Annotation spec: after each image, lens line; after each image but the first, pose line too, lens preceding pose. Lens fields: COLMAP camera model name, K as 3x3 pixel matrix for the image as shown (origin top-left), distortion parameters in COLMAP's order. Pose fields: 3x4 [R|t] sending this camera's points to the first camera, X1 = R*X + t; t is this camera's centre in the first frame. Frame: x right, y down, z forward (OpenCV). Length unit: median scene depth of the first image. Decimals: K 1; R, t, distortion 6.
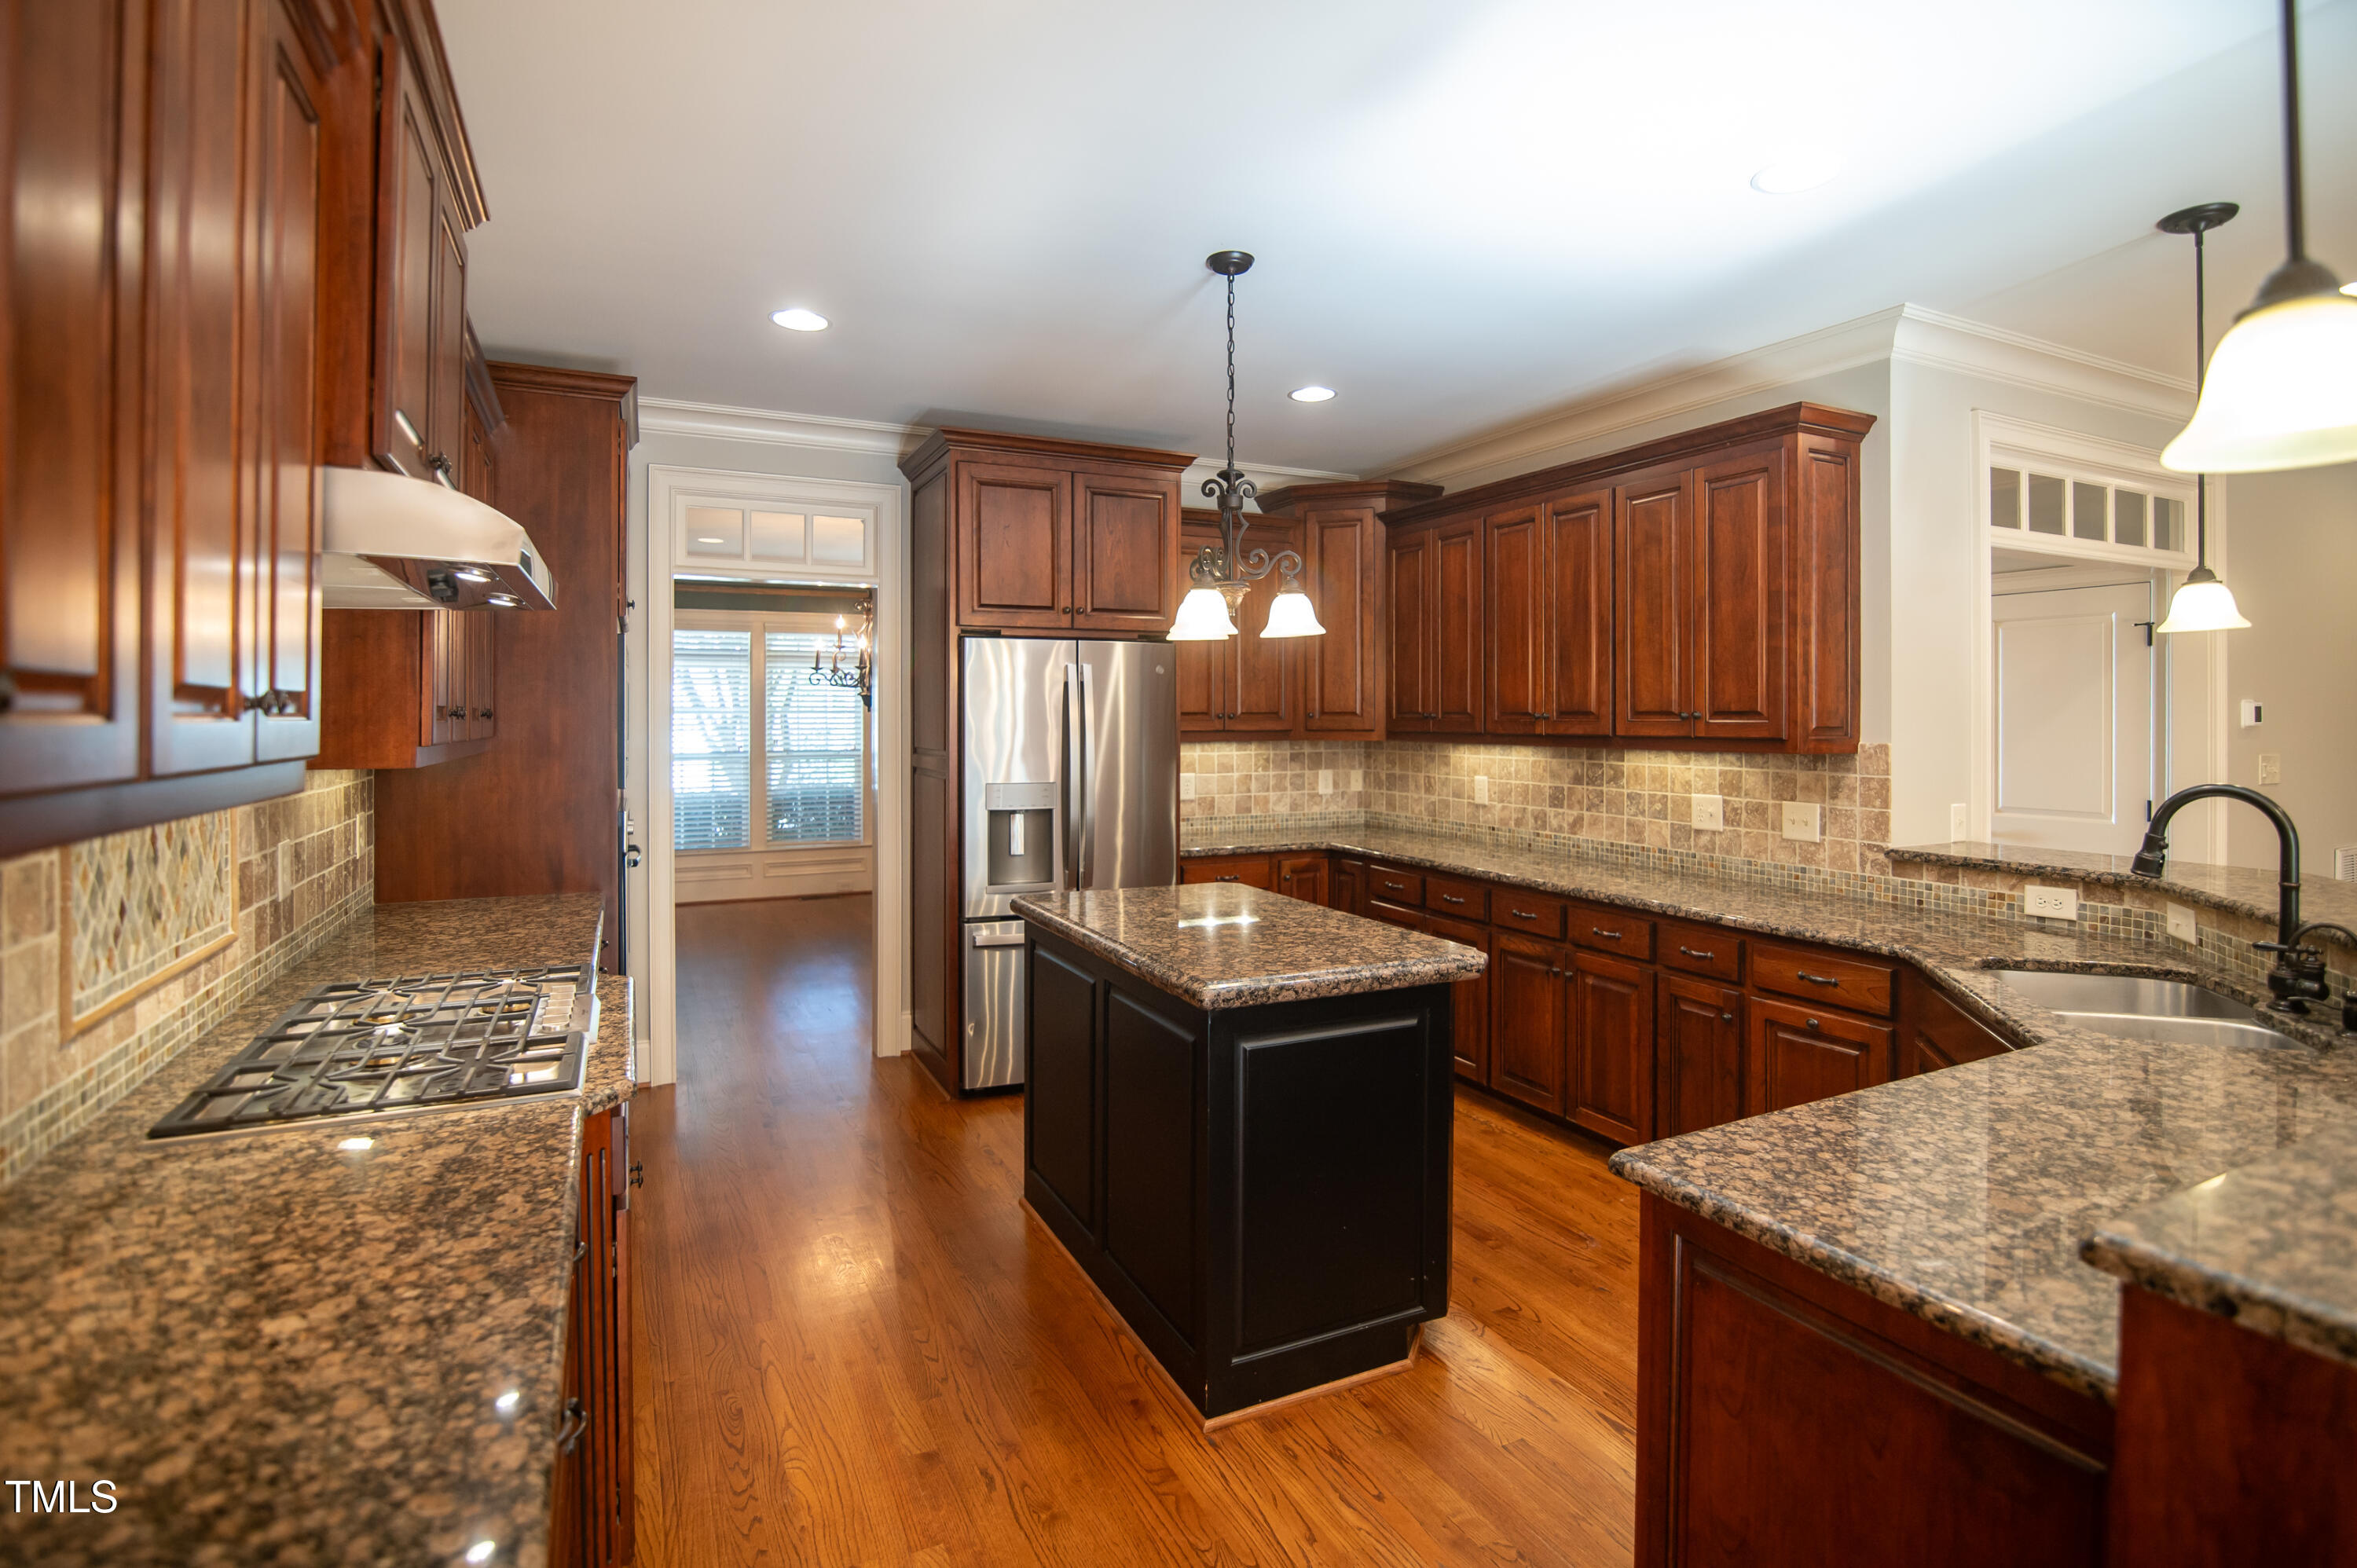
lens RADIAL K [[1147.0, 0, 1180.9], [0, 1147.0, 707.3], [0, 0, 1]] dist [-0.018785, 0.000333]
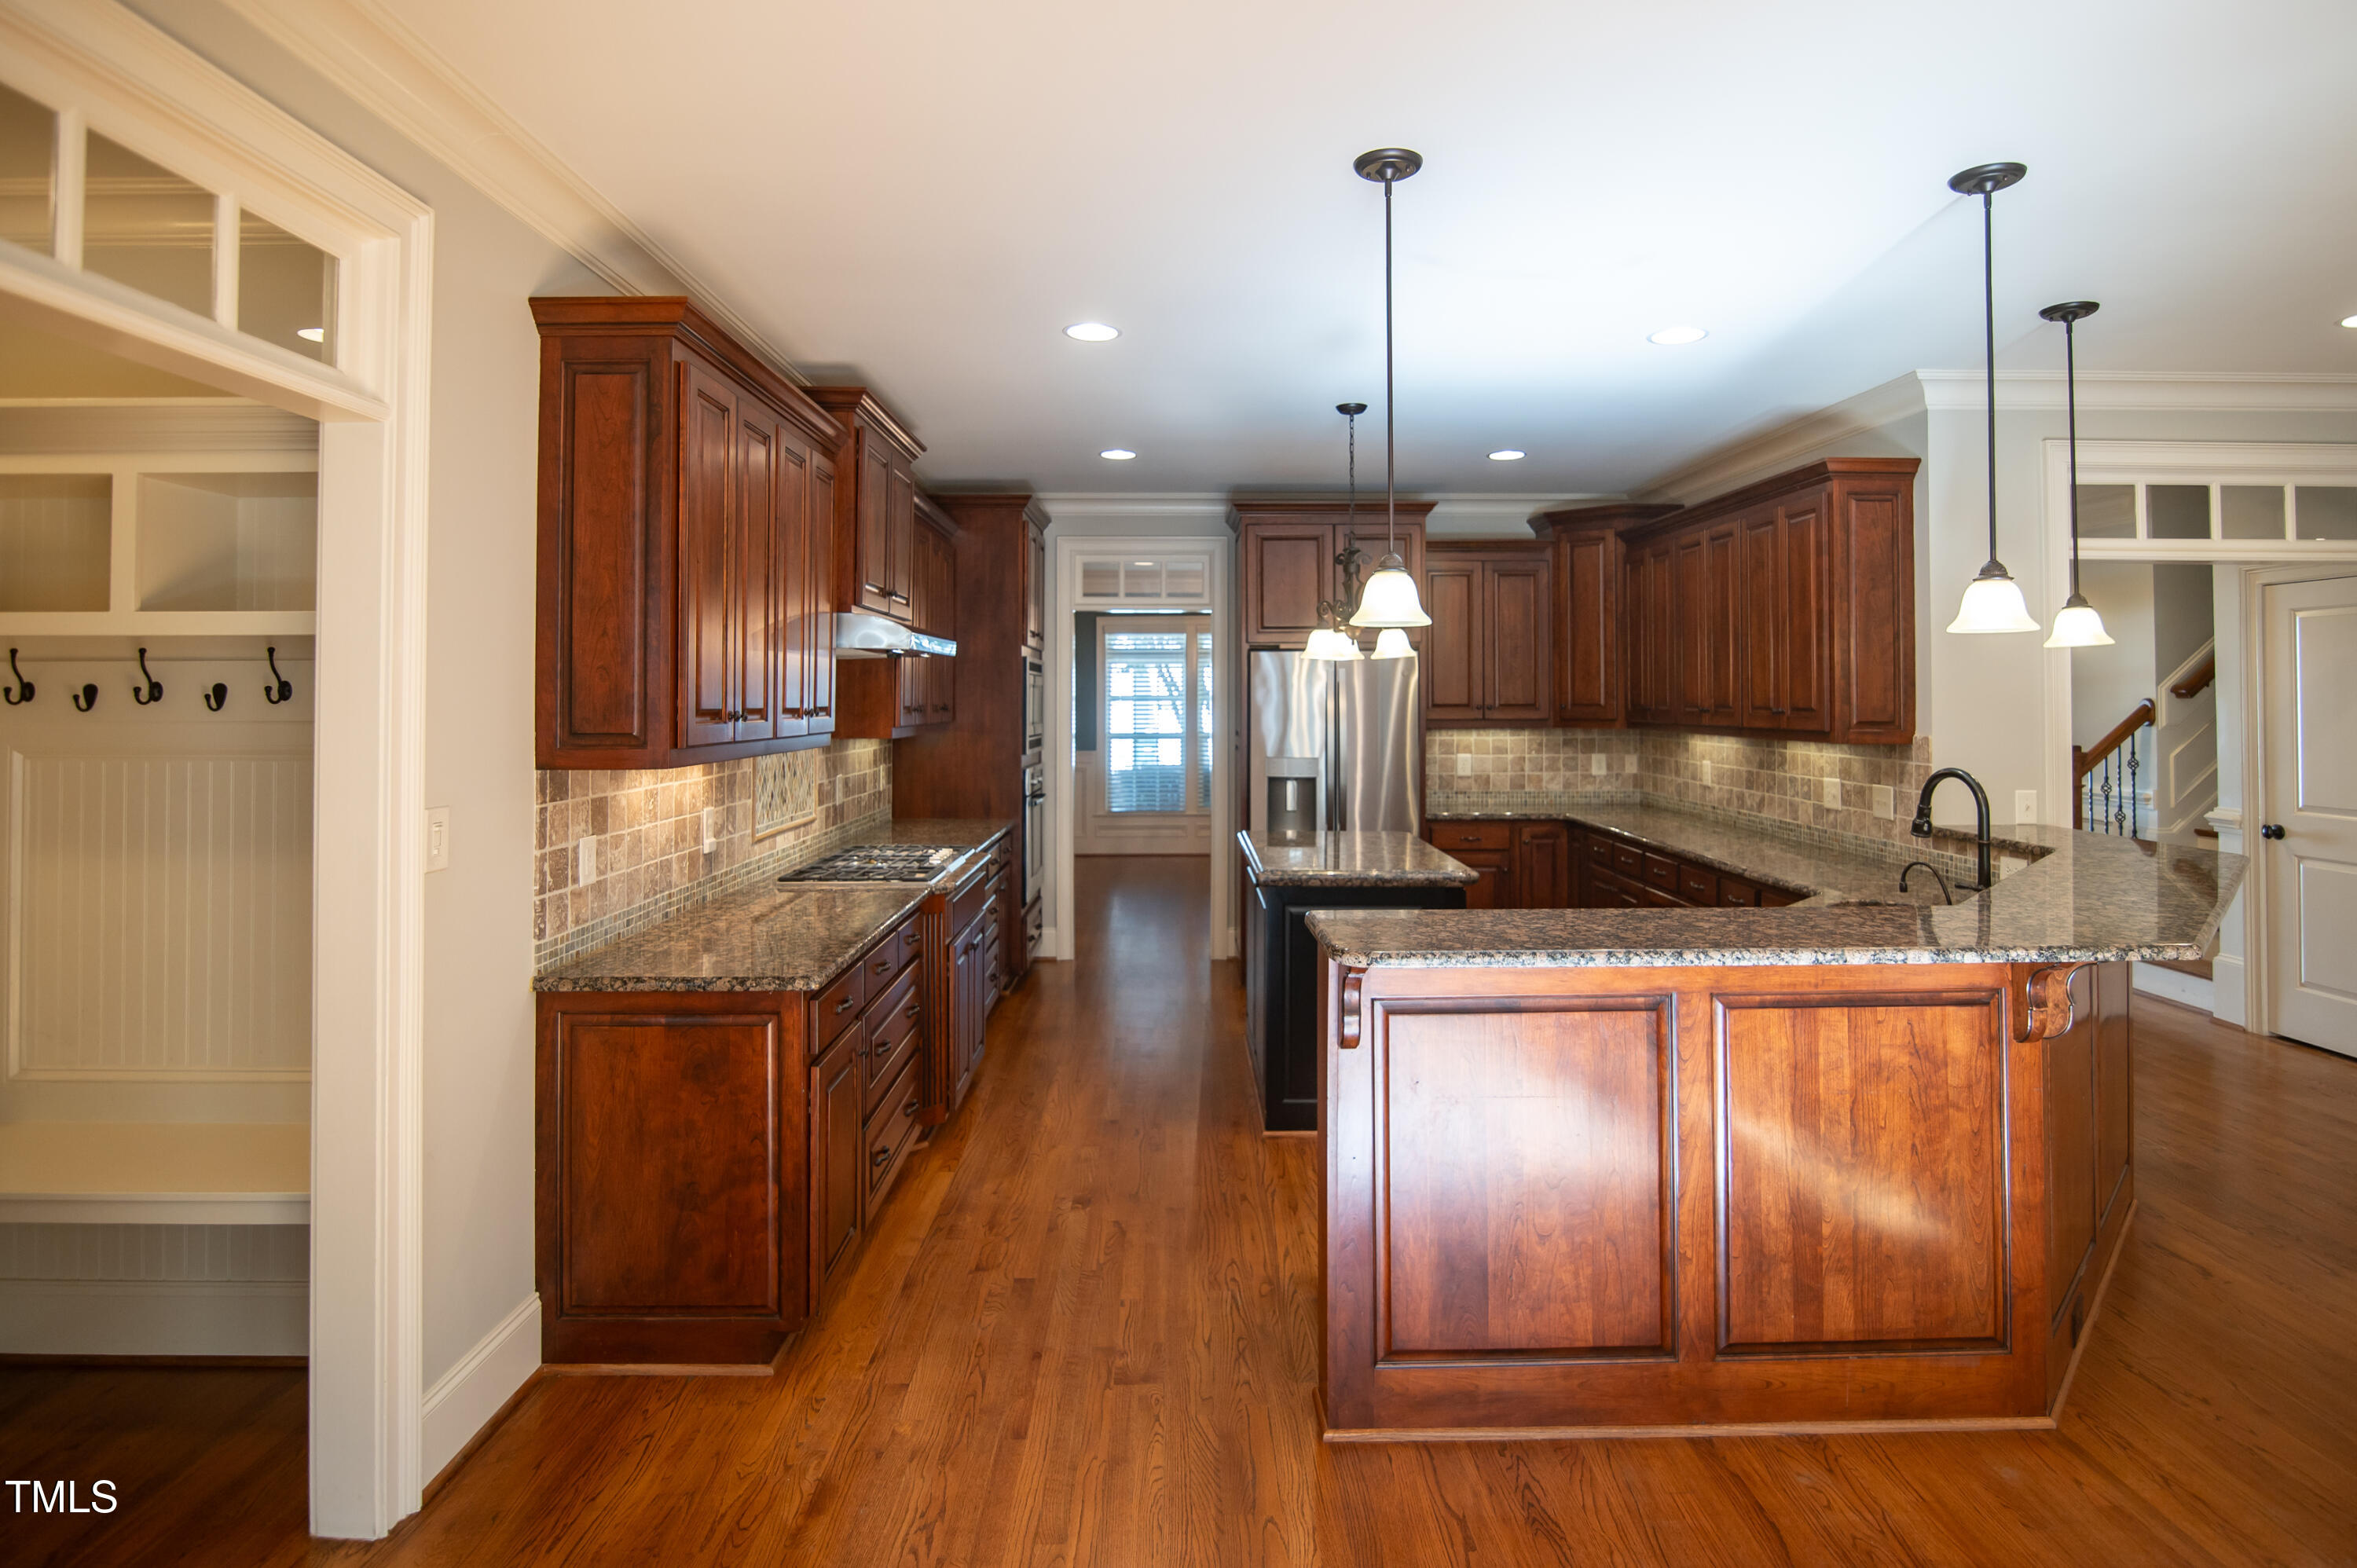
lens RADIAL K [[1223.2, 0, 1176.1], [0, 1223.2, 652.4], [0, 0, 1]] dist [-0.020514, -0.000628]
pose [[0.903607, -0.015951, -0.428065, 0.386136], [0.003861, 0.999569, -0.029097, -0.018108], [0.428344, 0.024639, 0.903280, -0.398332]]
